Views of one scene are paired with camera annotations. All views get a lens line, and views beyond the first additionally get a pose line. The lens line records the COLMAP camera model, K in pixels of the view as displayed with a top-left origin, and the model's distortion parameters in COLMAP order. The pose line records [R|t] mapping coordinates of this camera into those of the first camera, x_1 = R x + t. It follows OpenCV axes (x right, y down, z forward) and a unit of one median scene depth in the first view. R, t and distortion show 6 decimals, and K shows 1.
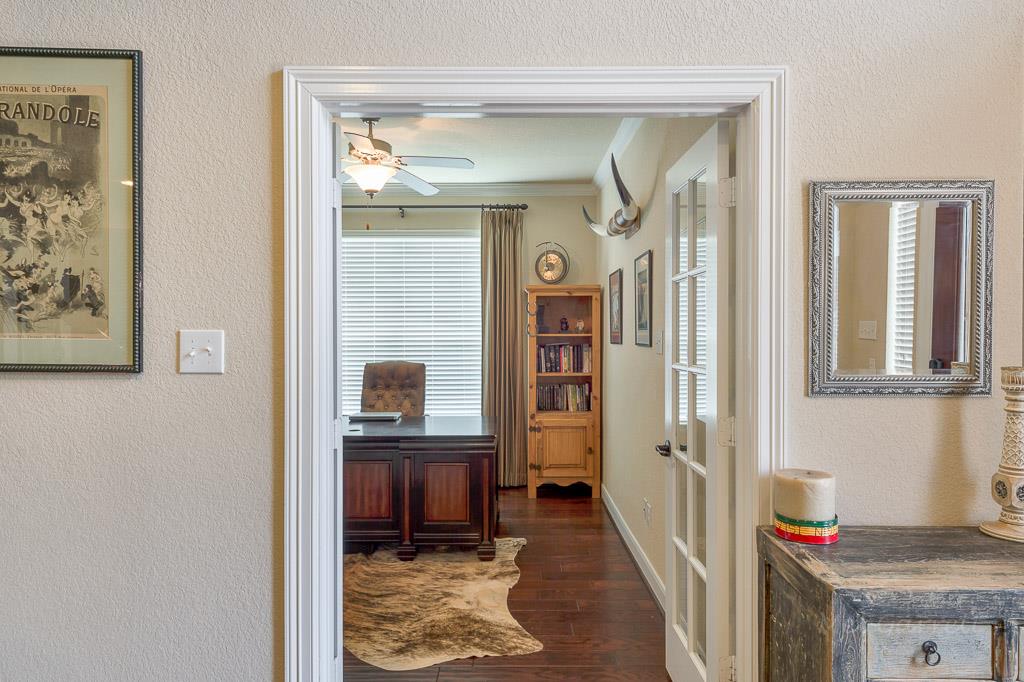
lens RADIAL K [[631.3, 0, 515.6], [0, 631.3, 338.4], [0, 0, 1]] dist [0.000869, 0.000680]
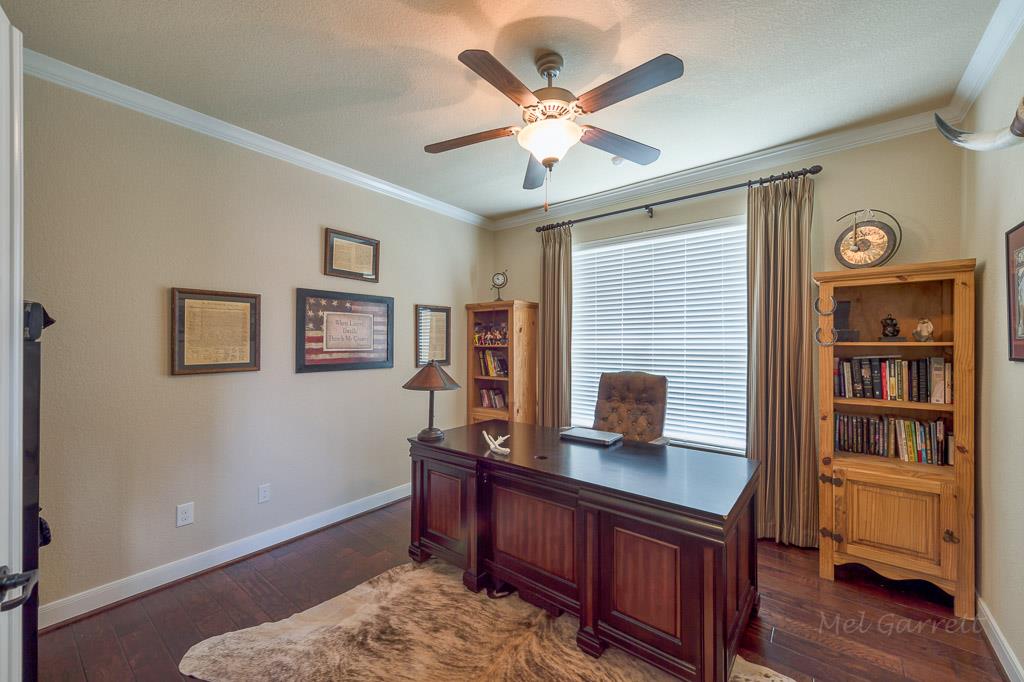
lens RADIAL K [[398.7, 0, 506.2], [0, 398.7, 342.0], [0, 0, 1]] dist [0.007608, -0.001779]
pose [[0.771535, 0.001572, -0.636185, 0.033976], [-0.004560, 0.999985, -0.003059, -0.004185], [0.636171, 0.005261, 0.771530, 0.421442]]
